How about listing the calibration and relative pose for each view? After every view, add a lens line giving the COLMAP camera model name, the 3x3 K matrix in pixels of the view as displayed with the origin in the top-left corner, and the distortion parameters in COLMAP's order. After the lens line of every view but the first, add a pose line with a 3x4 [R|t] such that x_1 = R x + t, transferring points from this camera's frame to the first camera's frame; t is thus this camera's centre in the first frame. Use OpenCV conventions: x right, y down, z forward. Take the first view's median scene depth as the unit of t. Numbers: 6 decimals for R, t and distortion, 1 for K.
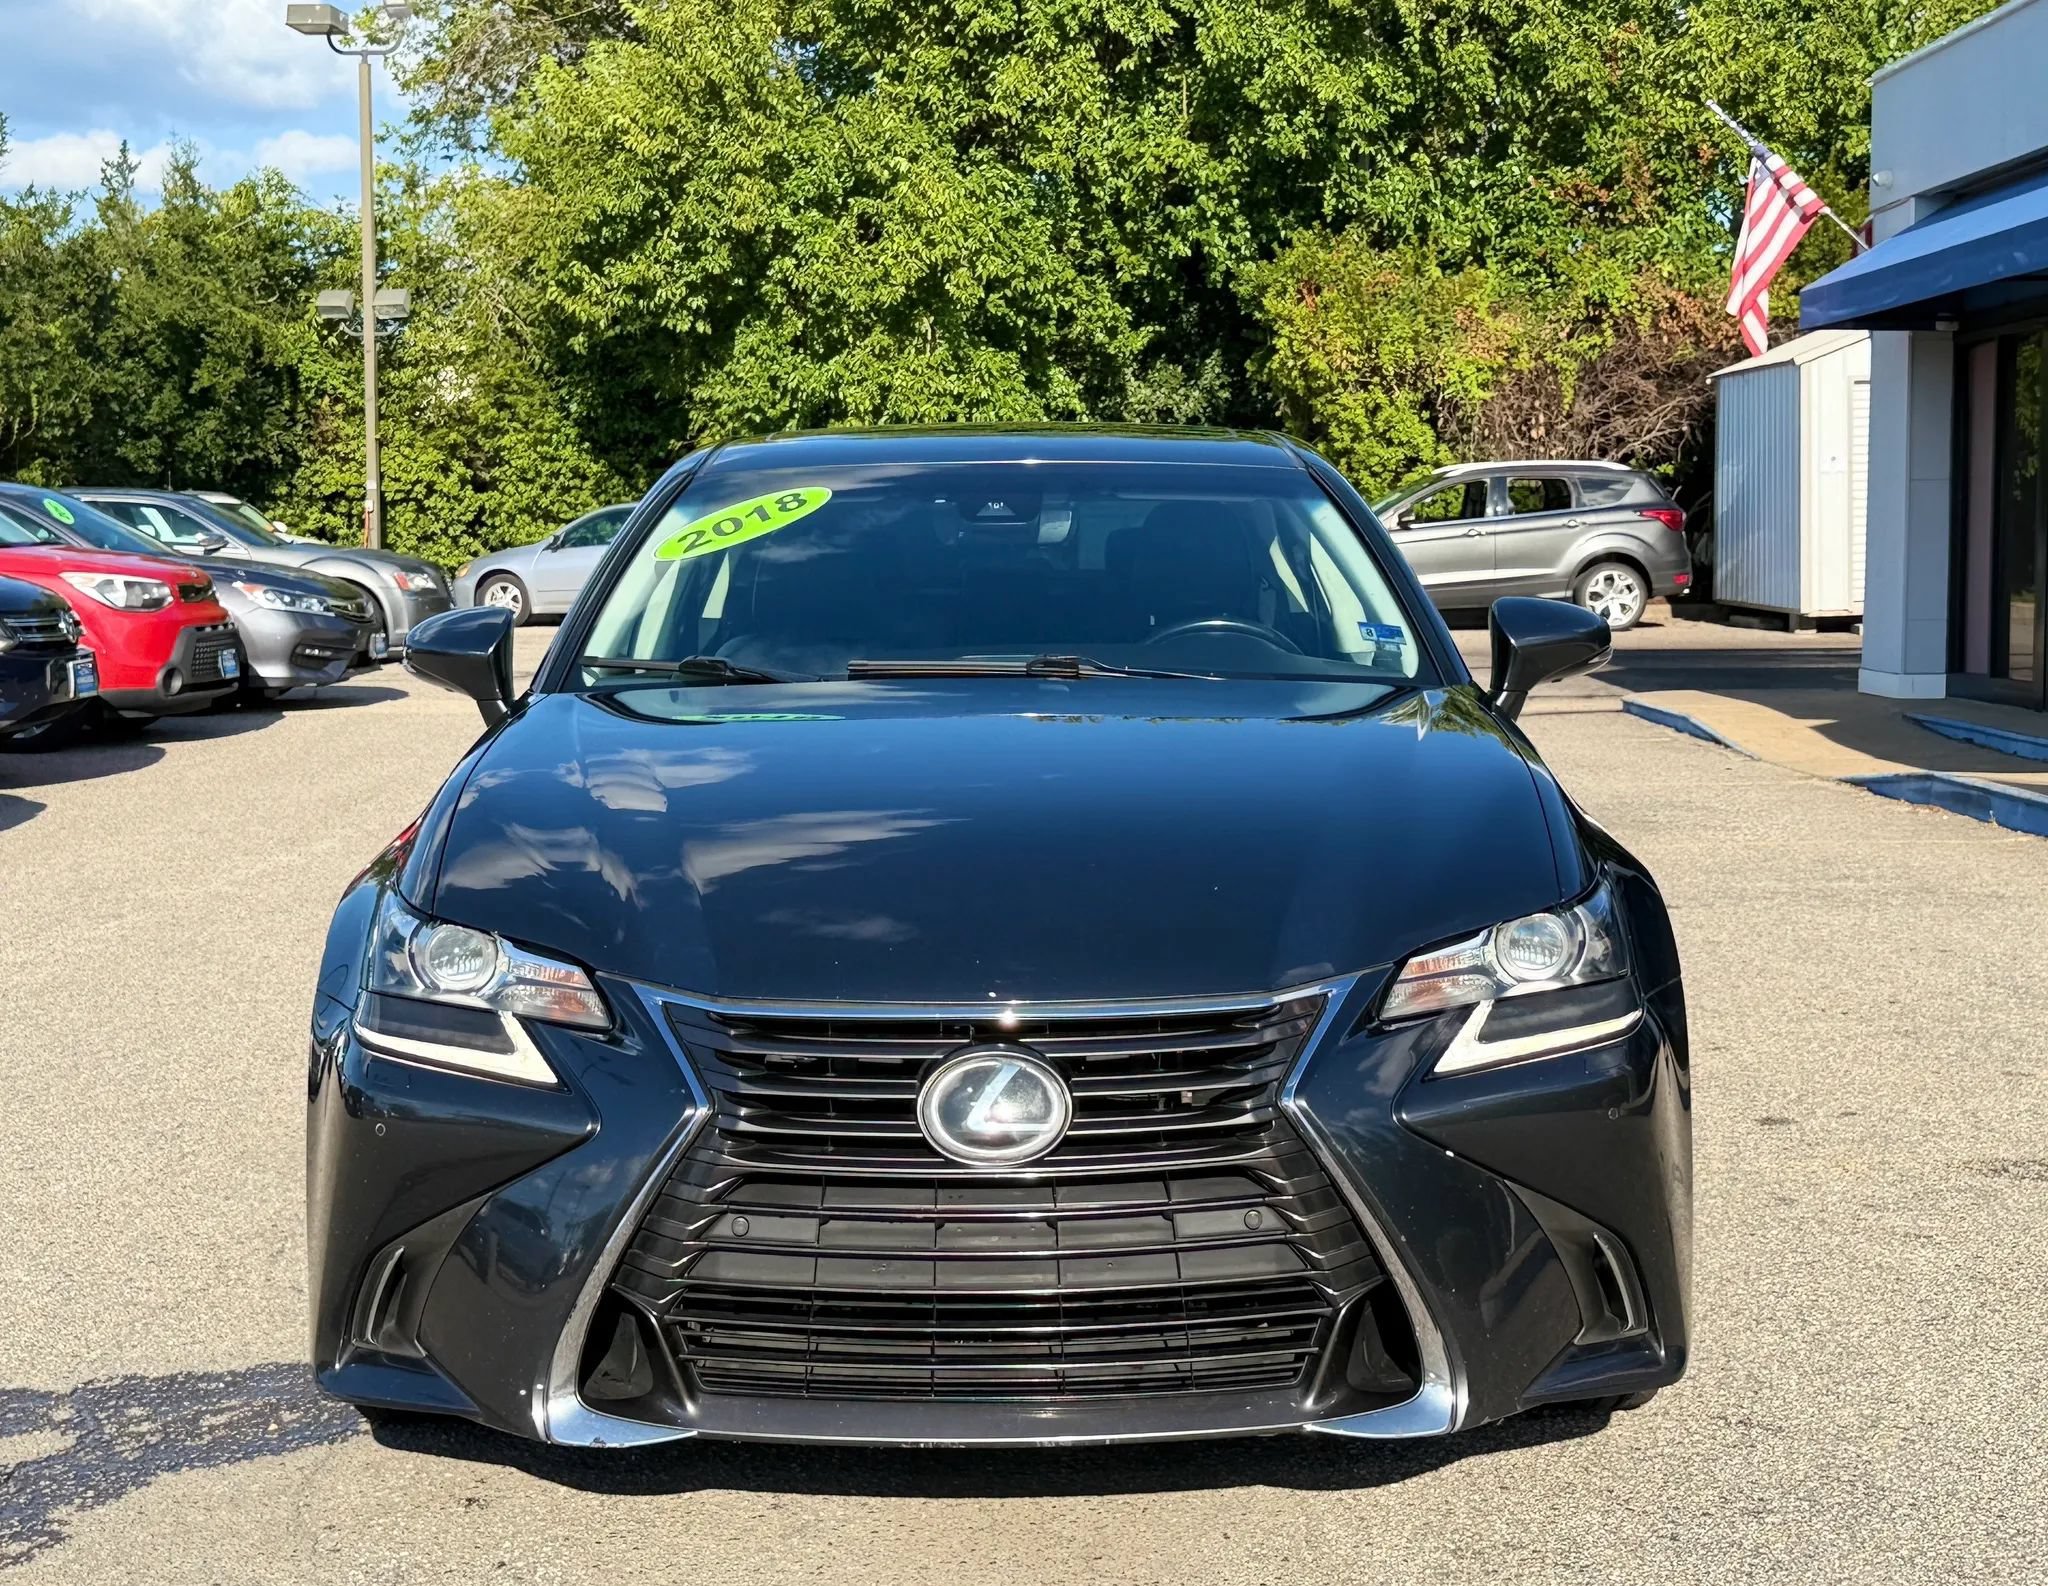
lens RADIAL K [[2993.6, 0, 1021.2], [0, 2993.6, 691.0], [0, 0, 1]] dist [0.095728, -0.138681]
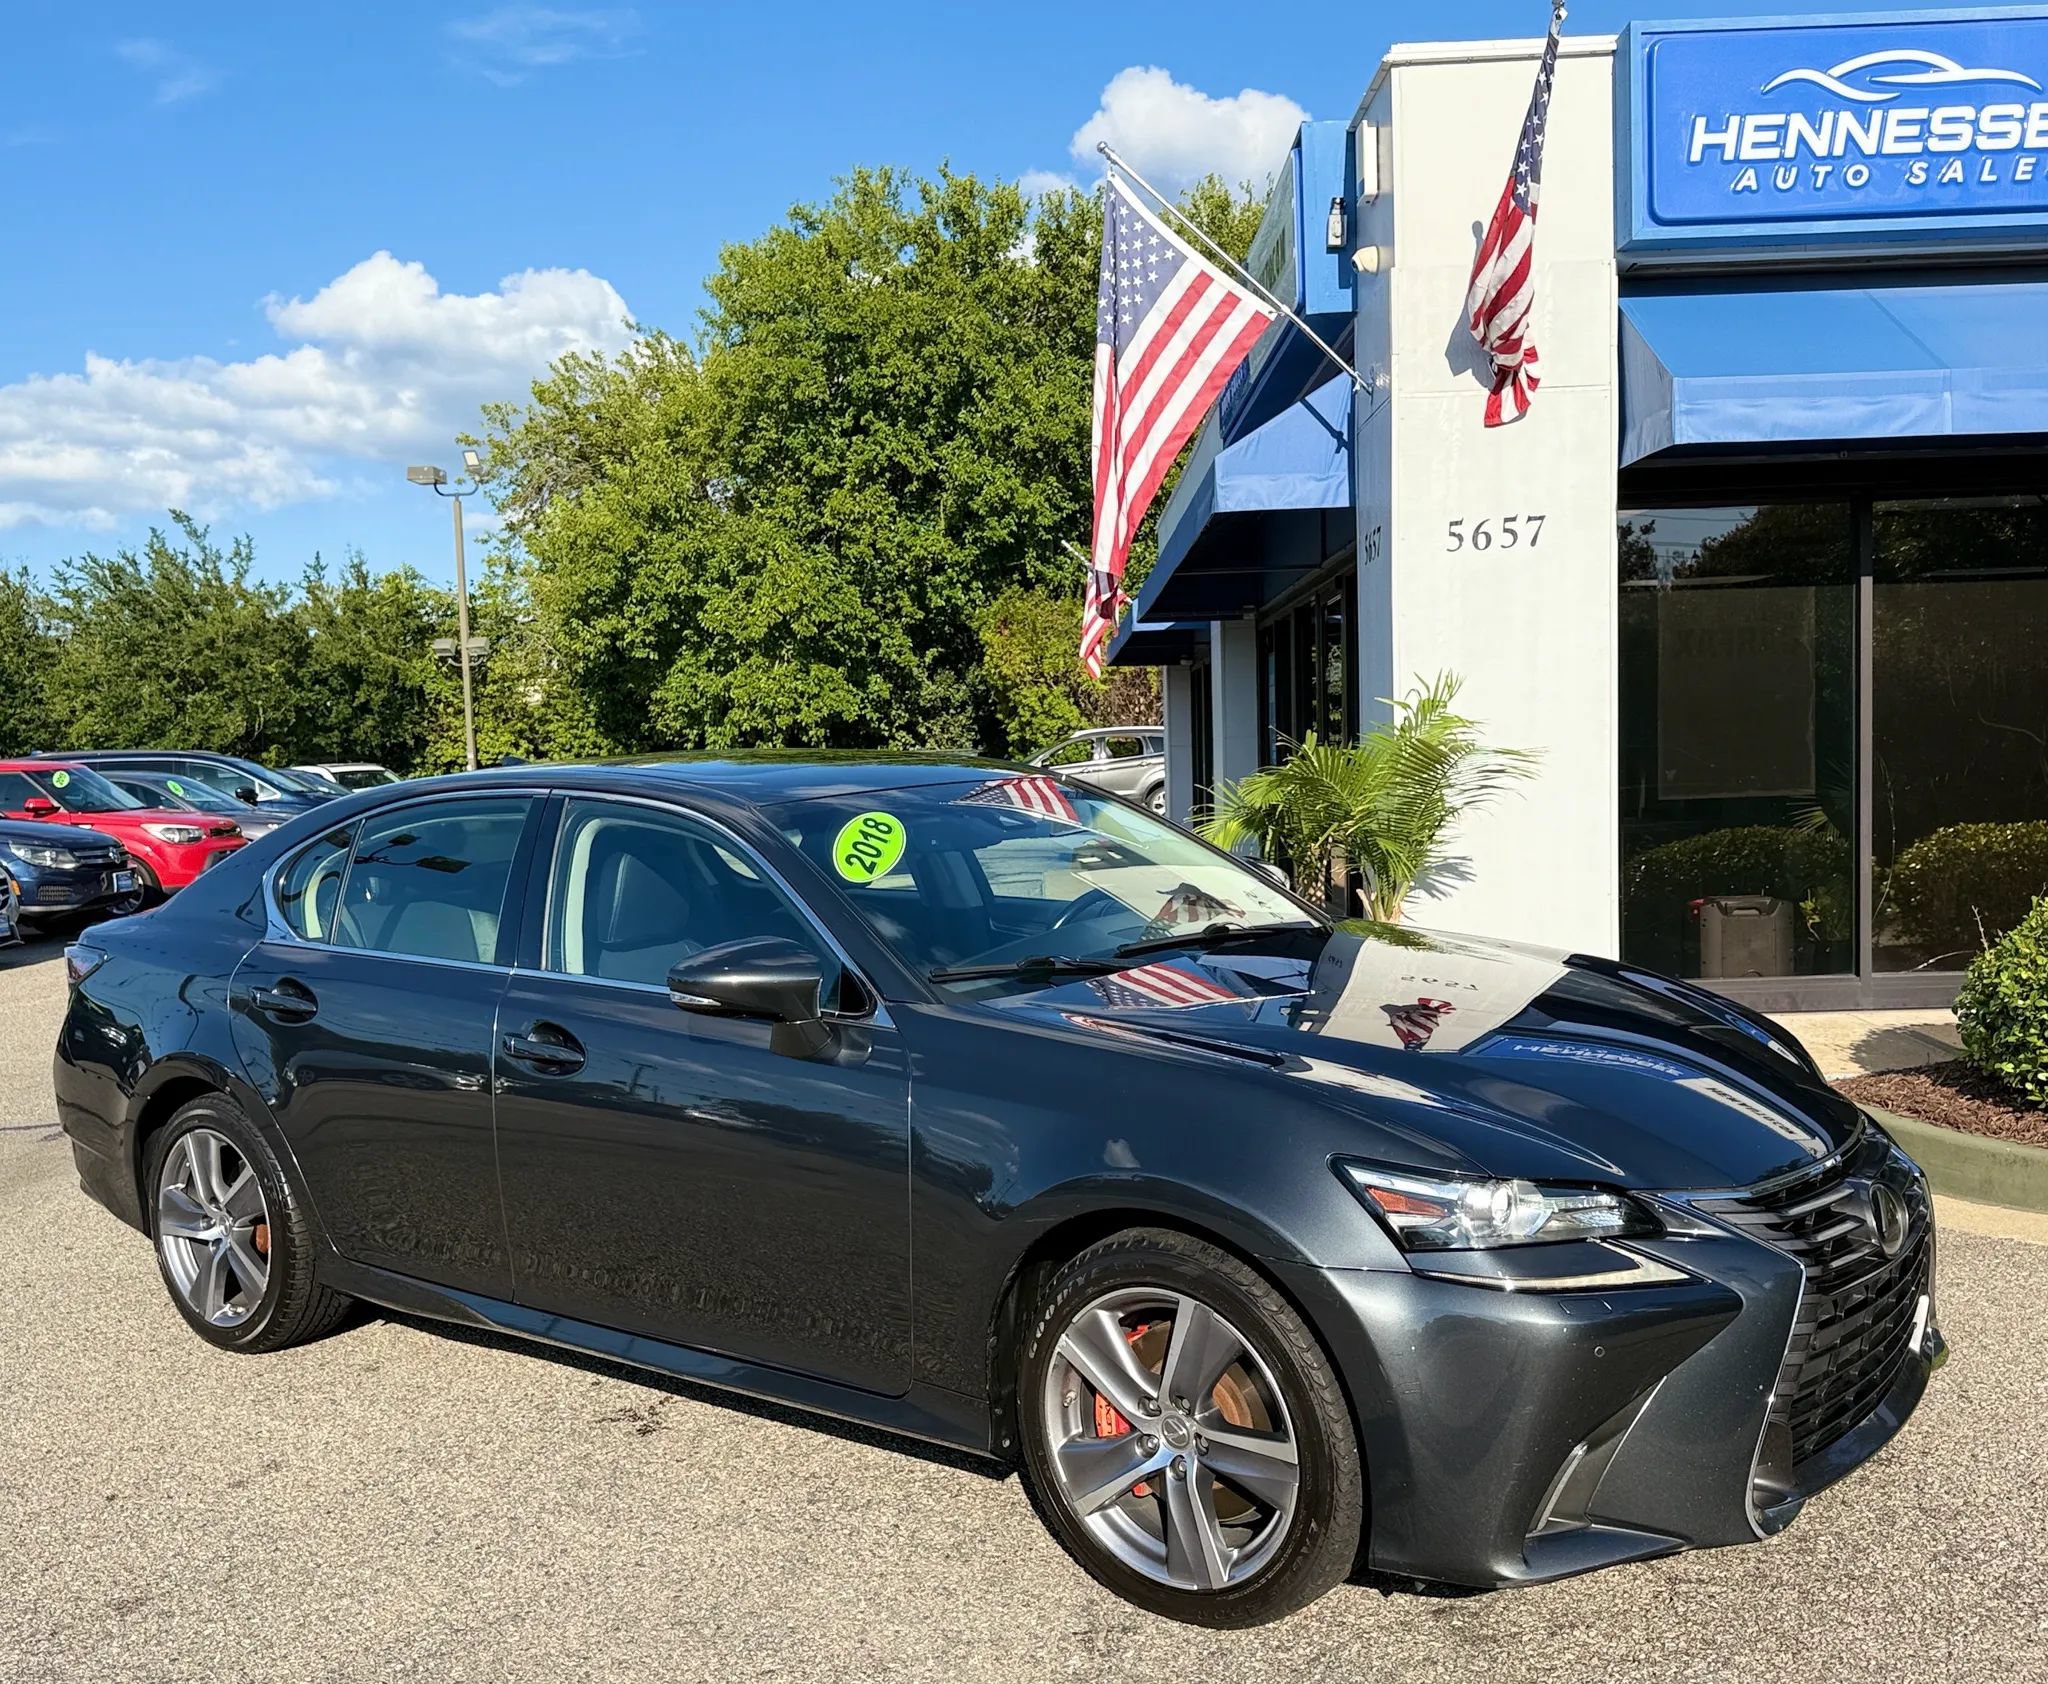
lens RADIAL K [[1989.7, 0, 1031.0], [0, 1989.7, 944.8], [0, 0, 1]] dist [0.014003, -0.029902]
pose [[0.999634, -0.025143, -0.009995, 0.116999], [0.025513, 0.998922, 0.038779, 0.000662], [0.009009, -0.039020, 0.999198, -0.112579]]
